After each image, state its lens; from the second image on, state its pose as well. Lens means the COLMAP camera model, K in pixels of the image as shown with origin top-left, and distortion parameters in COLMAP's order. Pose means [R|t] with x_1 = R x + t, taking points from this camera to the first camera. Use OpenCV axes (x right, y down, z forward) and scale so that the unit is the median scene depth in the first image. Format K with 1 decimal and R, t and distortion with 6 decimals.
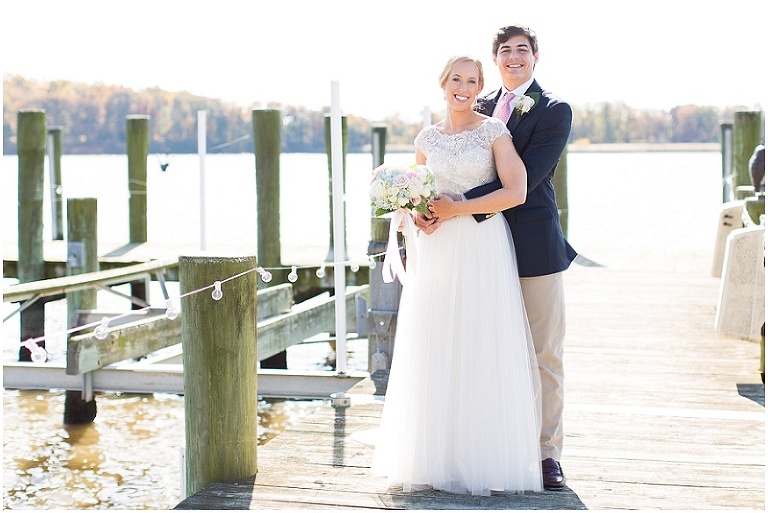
lens RADIAL K [[1202.6, 0, 384.0], [0, 1202.6, 256.5], [0, 0, 1]] dist [-0.007964, -0.024878]
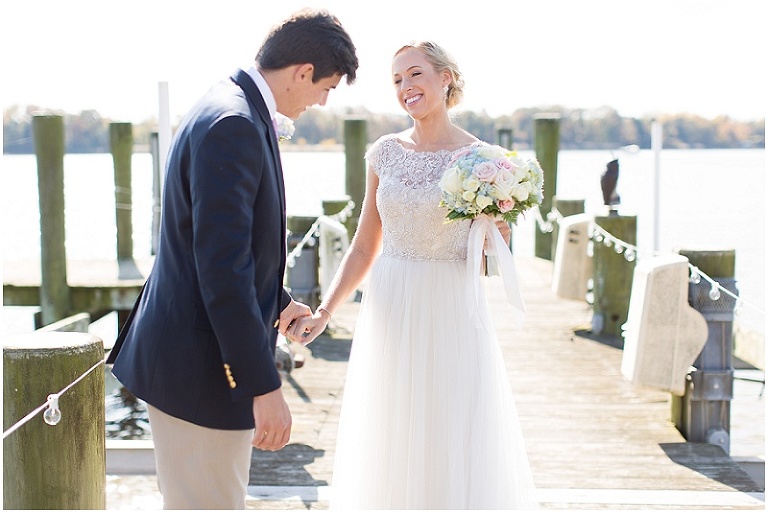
lens RADIAL K [[1202.6, 0, 384.0], [0, 1202.6, 256.5], [0, 0, 1]] dist [-0.007964, -0.024878]
pose [[0.983333, -0.017112, 0.181004, -0.044488], [0.017746, 0.999841, -0.001884, -0.026343], [-0.180943, 0.005065, 0.983480, 0.192585]]
